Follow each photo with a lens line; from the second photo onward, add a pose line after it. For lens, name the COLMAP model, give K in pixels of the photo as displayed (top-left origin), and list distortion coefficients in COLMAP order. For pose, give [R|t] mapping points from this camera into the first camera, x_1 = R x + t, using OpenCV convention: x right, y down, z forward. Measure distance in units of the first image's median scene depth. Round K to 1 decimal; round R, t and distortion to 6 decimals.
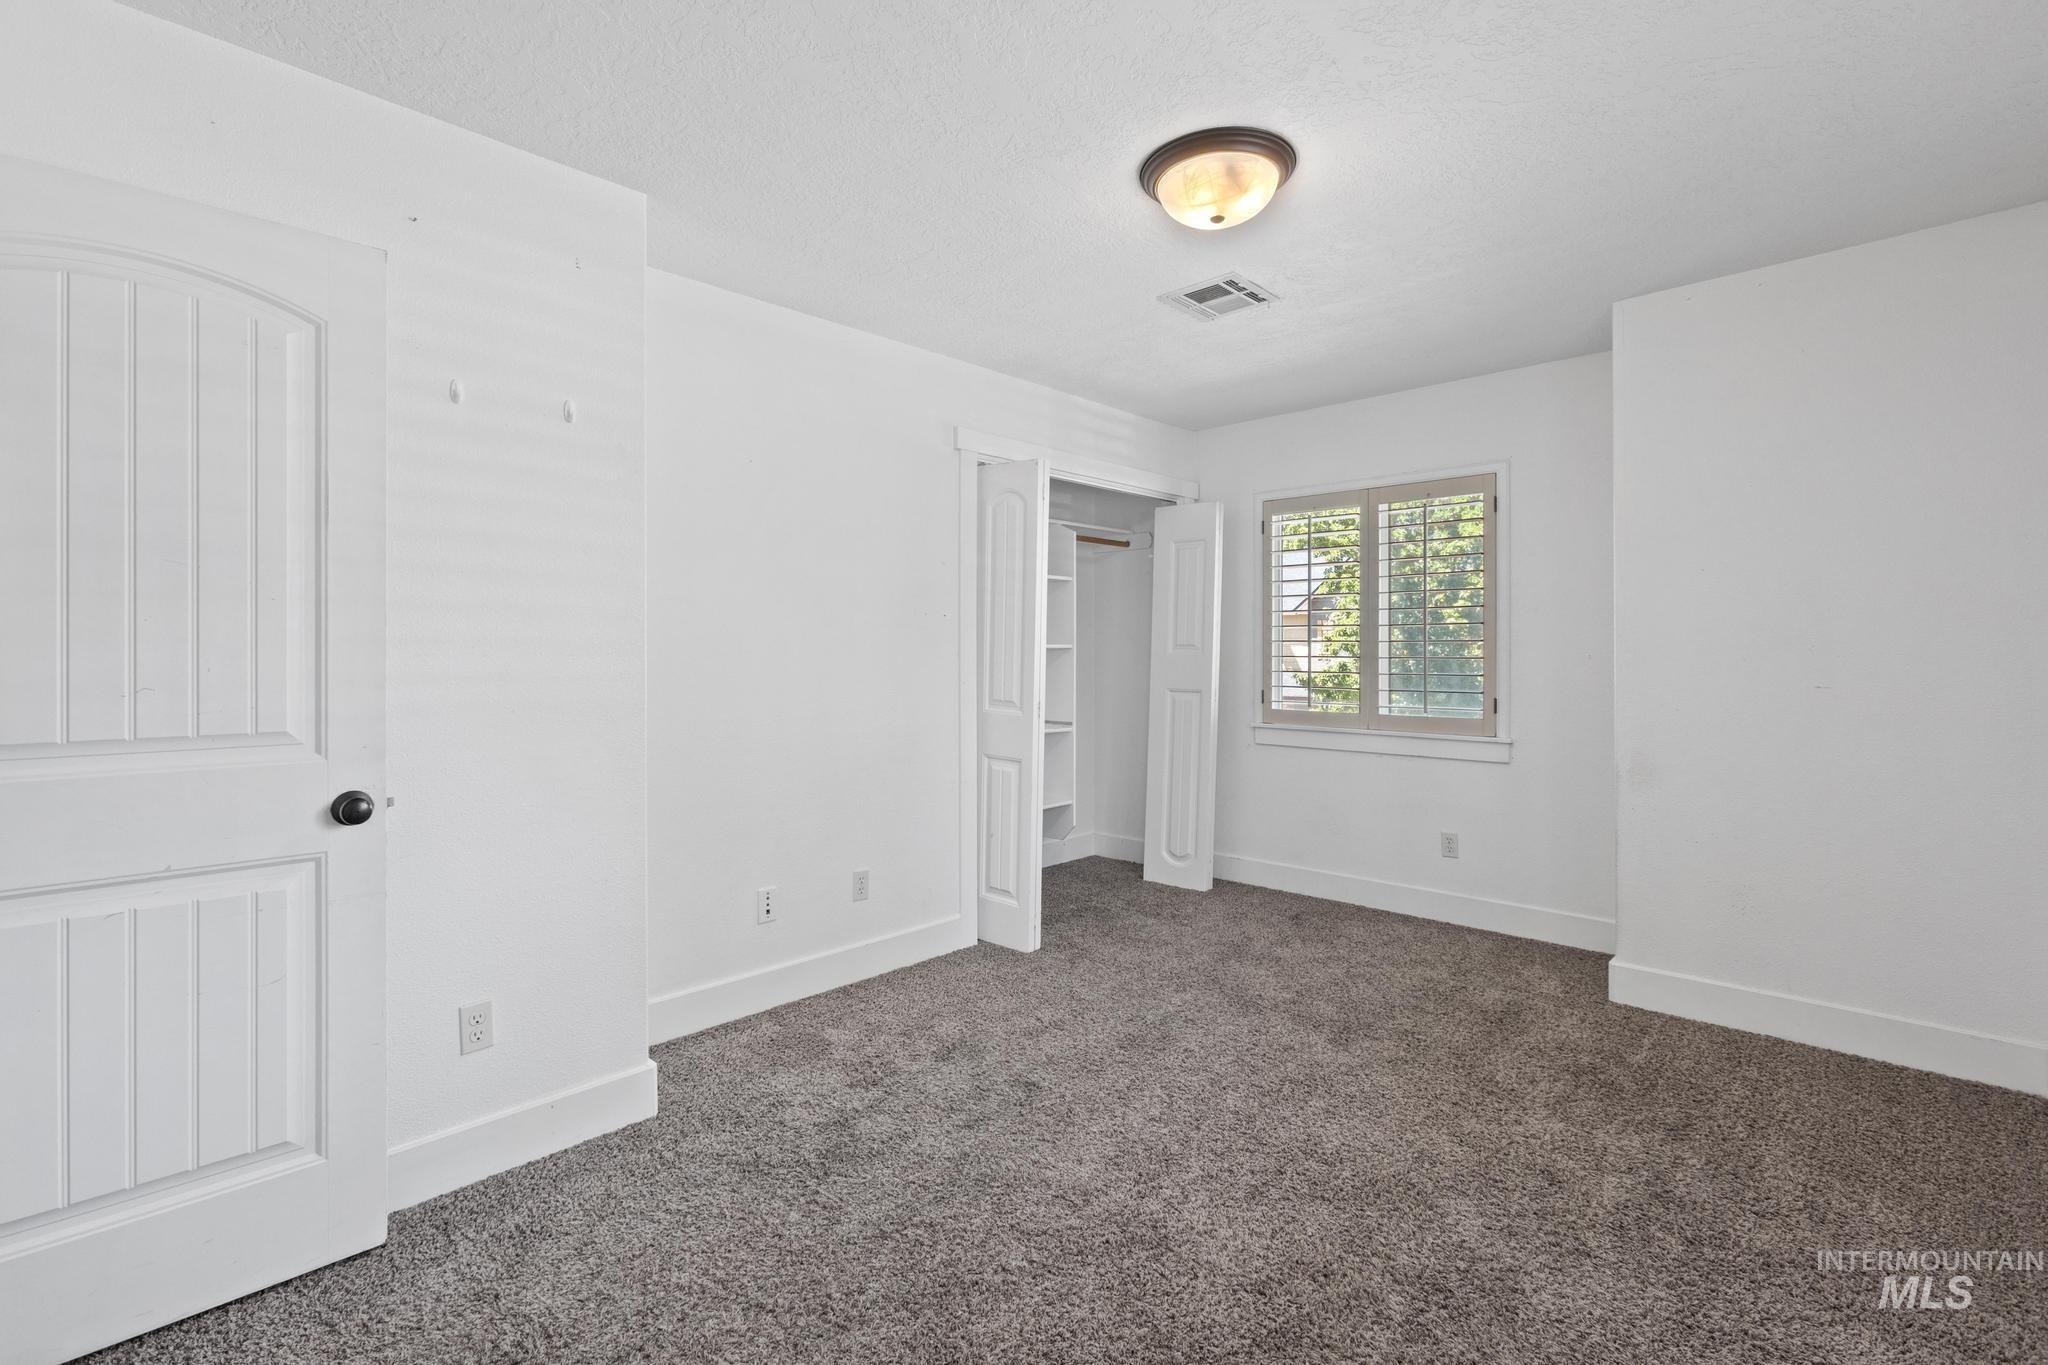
lens RADIAL K [[912.5, 0, 1029.4], [0, 912.5, 665.6], [0, 0, 1]] dist [-0.016924, 0.007797]
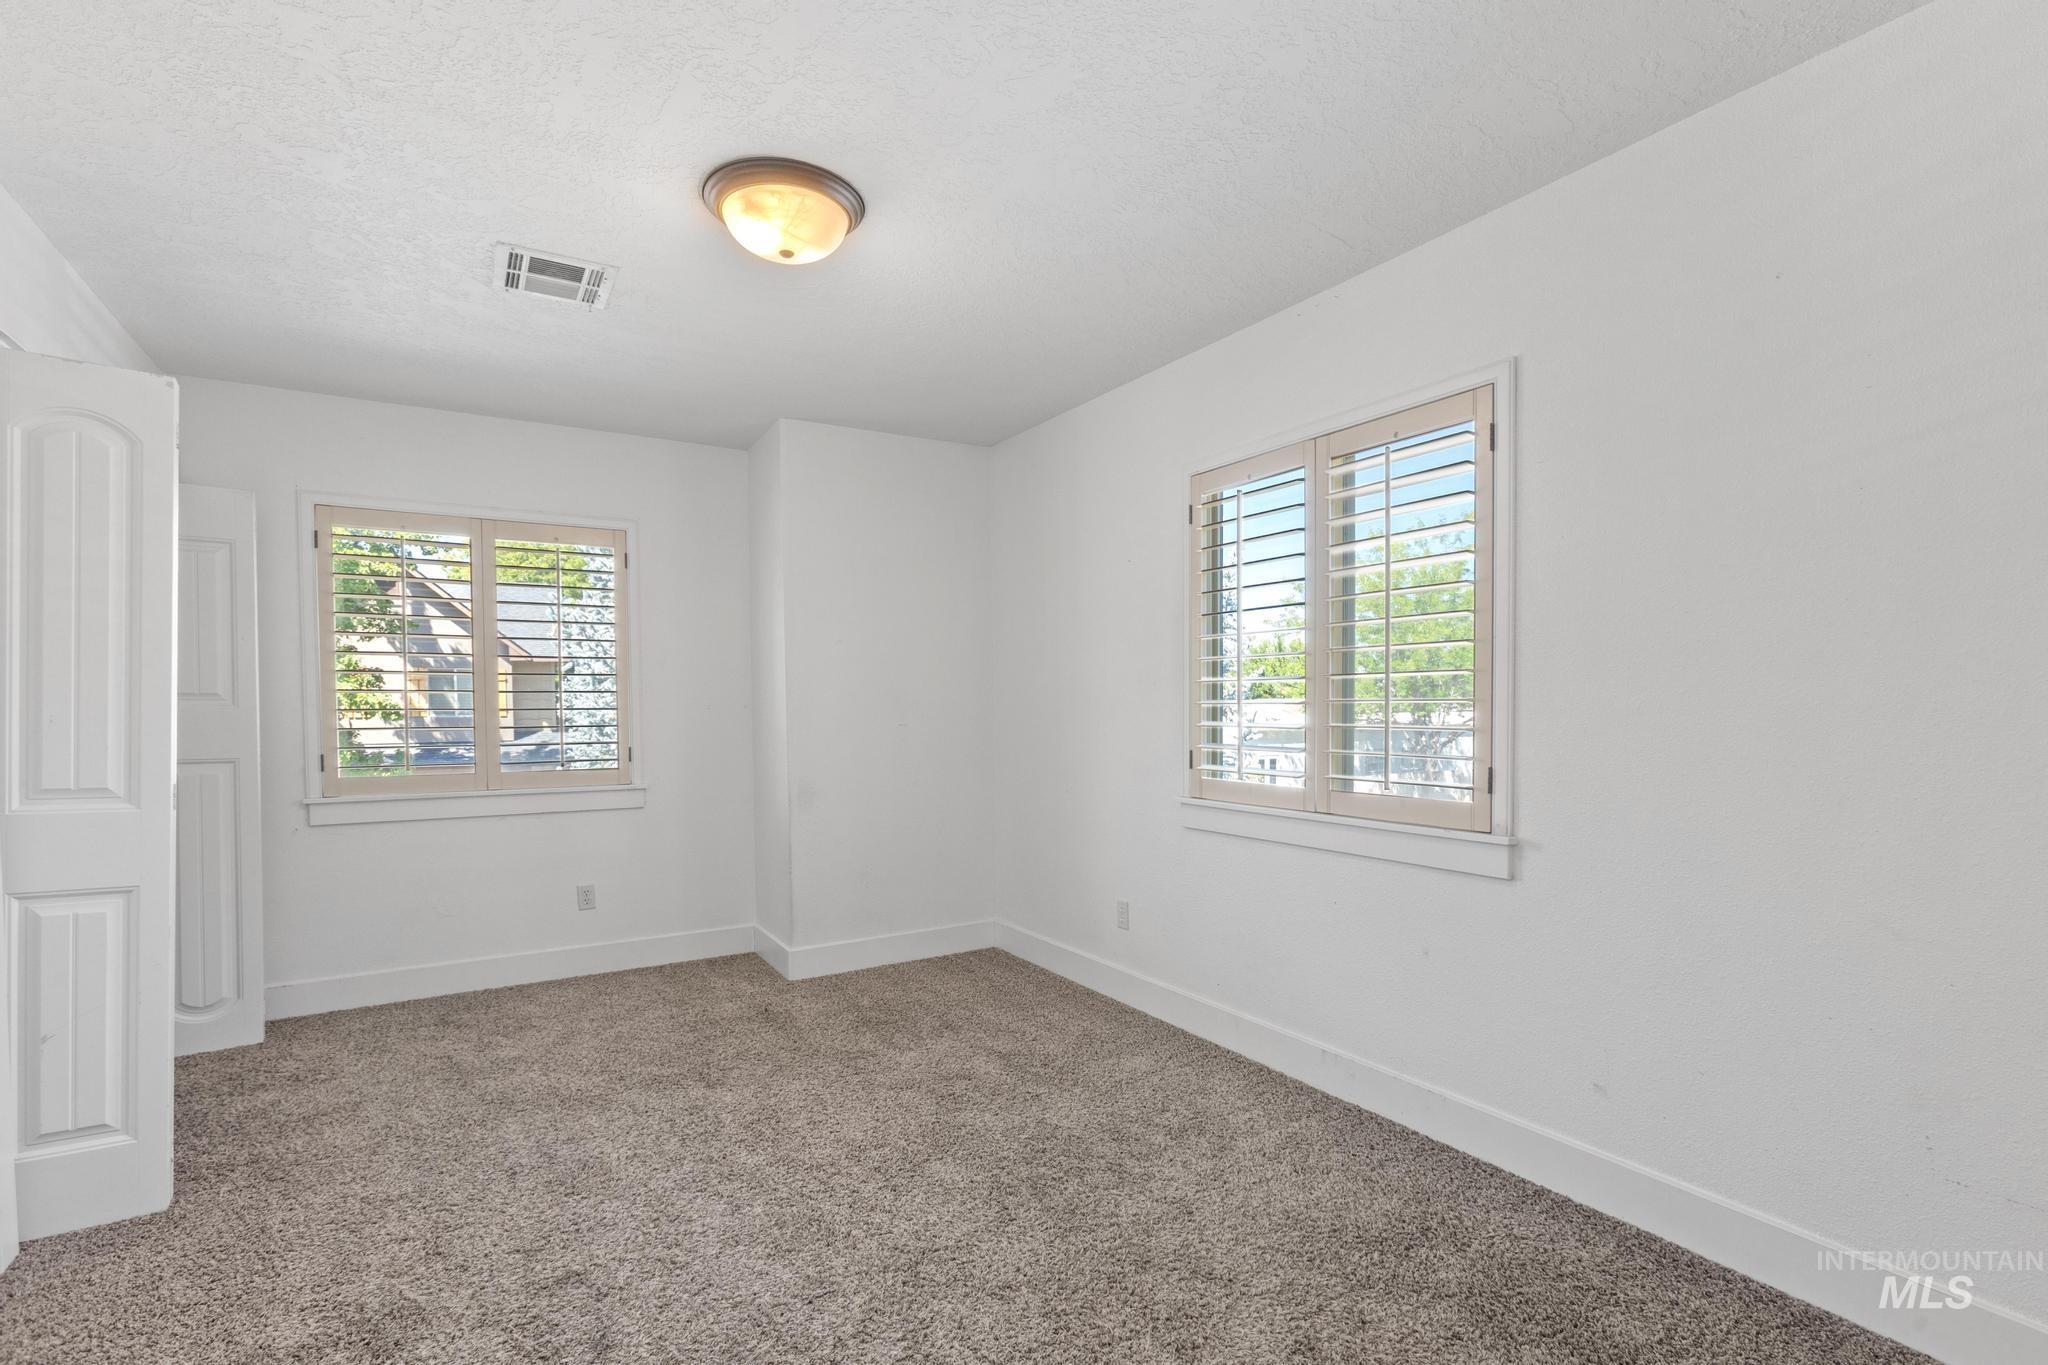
lens RADIAL K [[933.2, 0, 1023.0], [0, 933.2, 729.4], [0, 0, 1]] dist [-0.001027, 0.000018]
pose [[0.259268, -0.026948, 0.965429, -0.435381], [0.019697, 0.999550, 0.022611, 0.000852], [-0.965605, 0.013154, 0.259682, 0.302327]]
